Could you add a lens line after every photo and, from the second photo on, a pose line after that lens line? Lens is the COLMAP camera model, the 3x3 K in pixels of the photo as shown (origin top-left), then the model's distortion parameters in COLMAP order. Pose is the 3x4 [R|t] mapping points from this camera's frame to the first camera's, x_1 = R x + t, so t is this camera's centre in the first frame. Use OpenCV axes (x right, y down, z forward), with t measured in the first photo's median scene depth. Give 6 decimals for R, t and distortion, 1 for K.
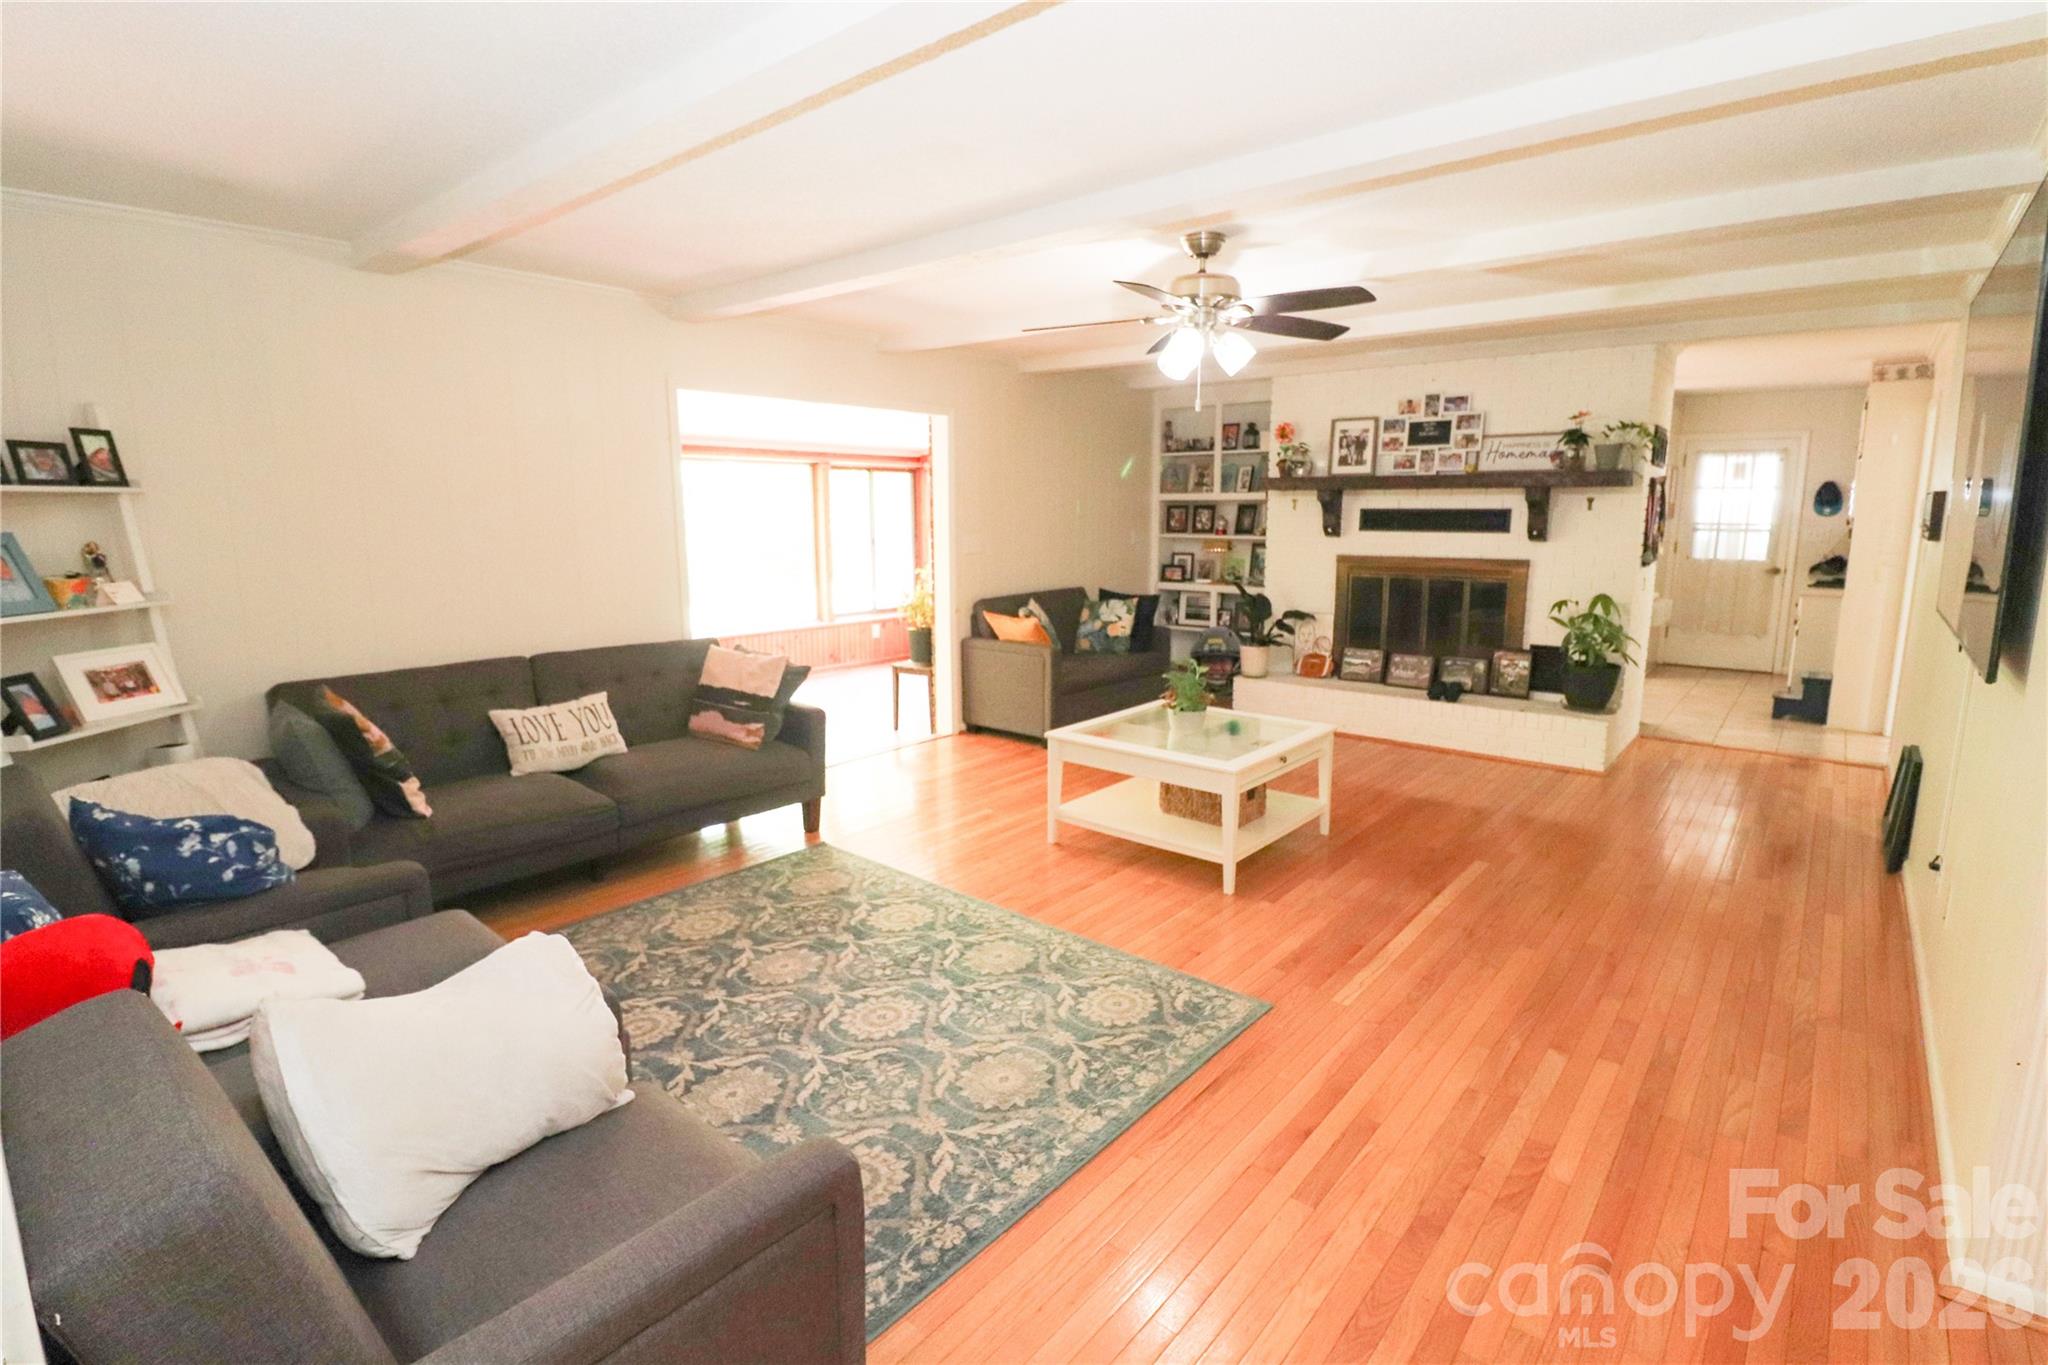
lens RADIAL K [[964.5, 0, 1024.8], [0, 964.5, 680.2], [0, 0, 1]] dist [-0.012815, -0.002490]
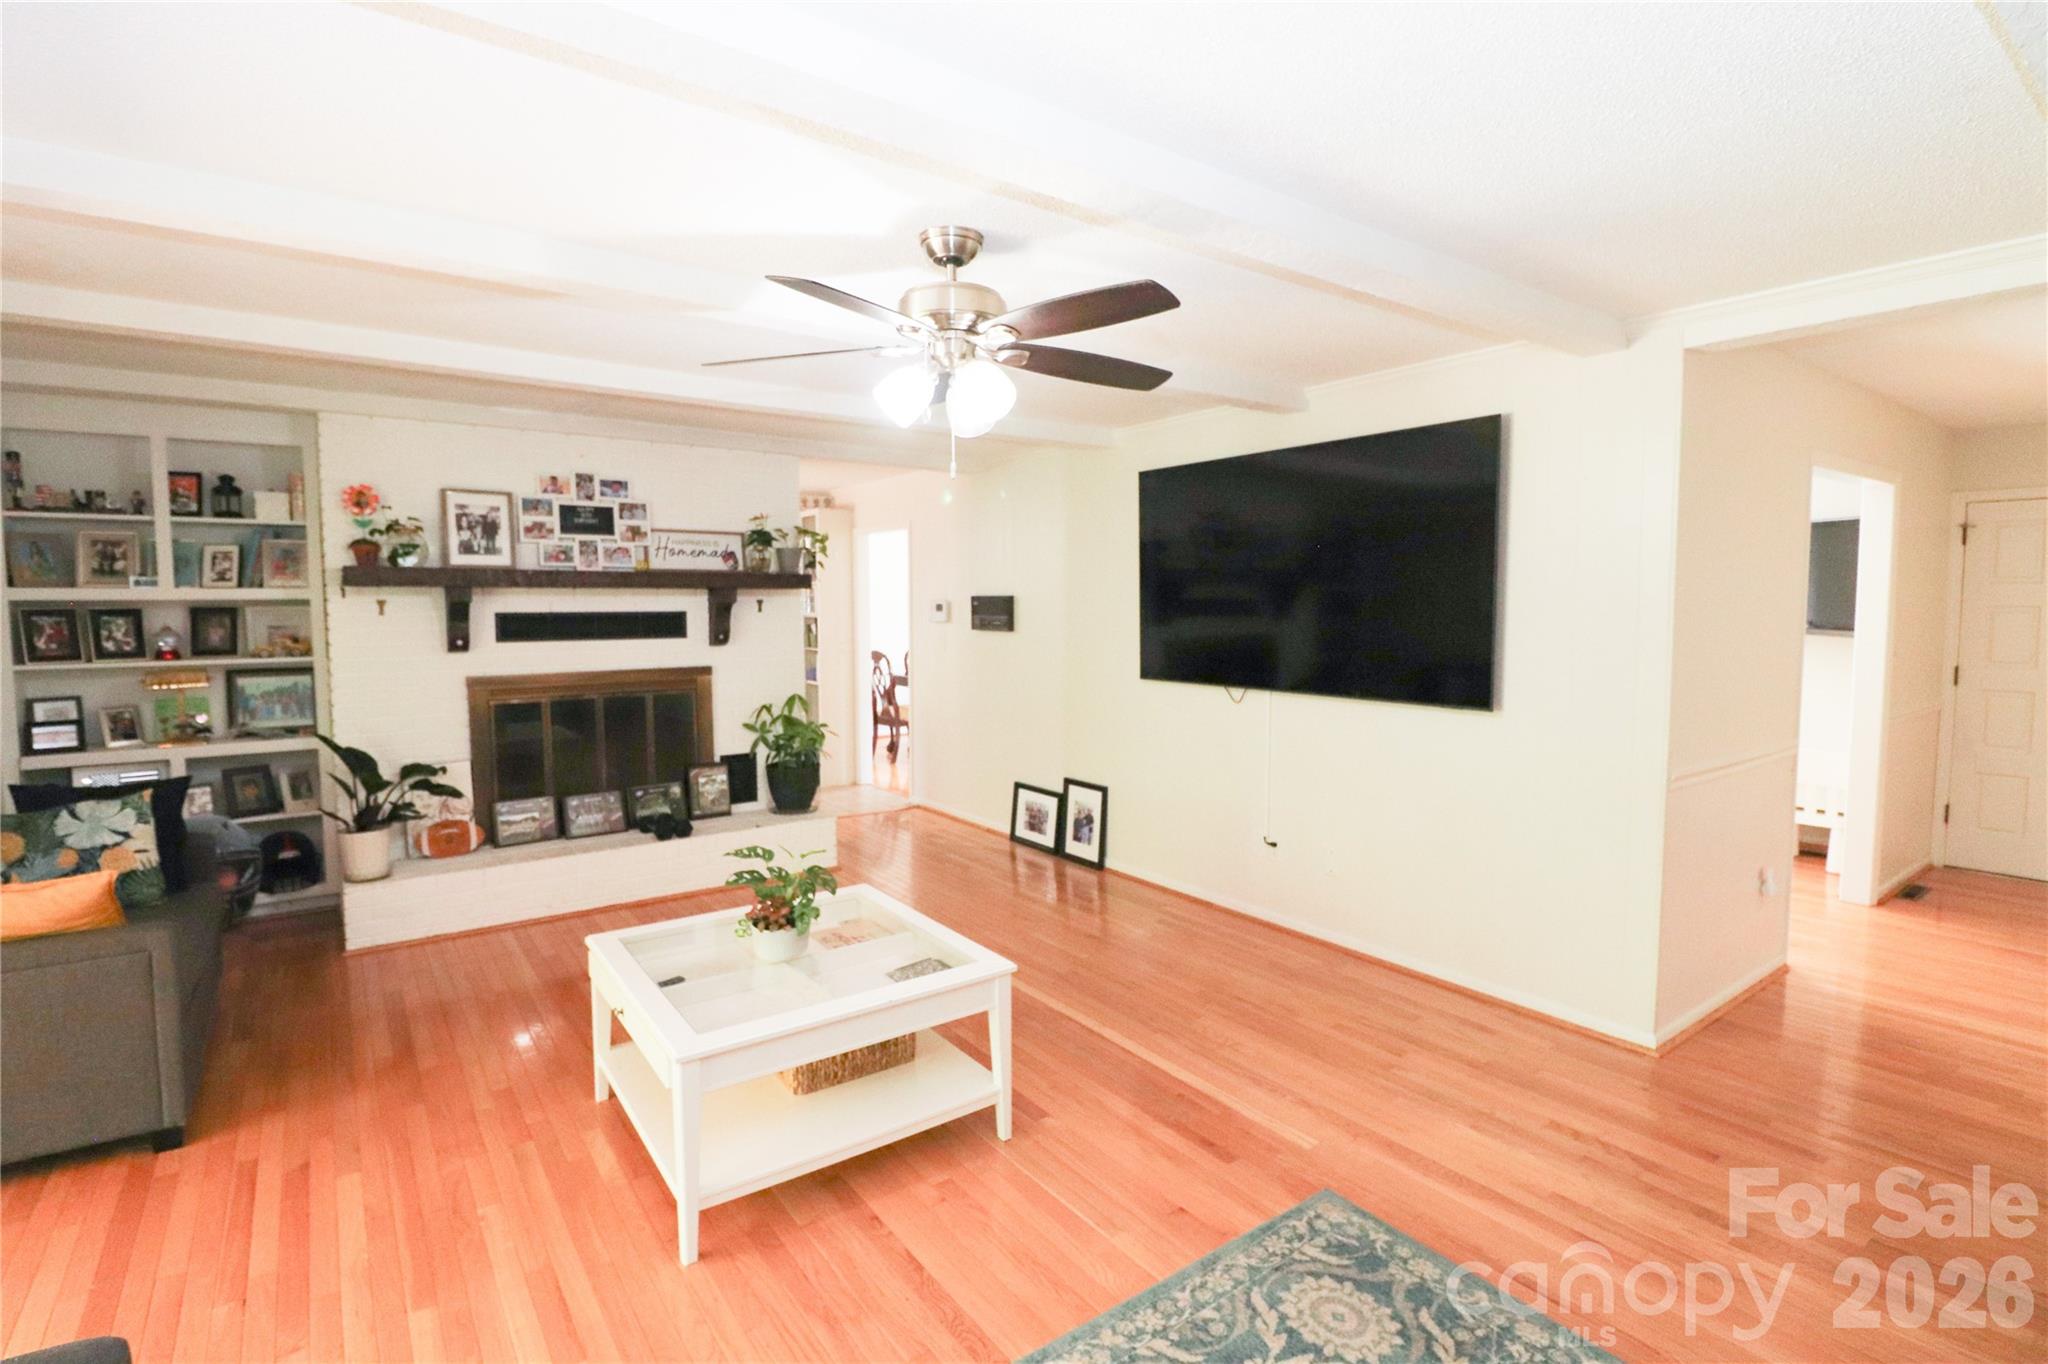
lens RADIAL K [[964.5, 0, 1022.4], [0, 964.5, 673.2], [0, 0, 1]] dist [-0.012815, -0.002490]
pose [[0.235256, -0.069310, 0.969459, -0.285708], [0.172765, 0.984552, 0.028465, -0.087939], [-0.956455, 0.160792, 0.243596, 0.463538]]
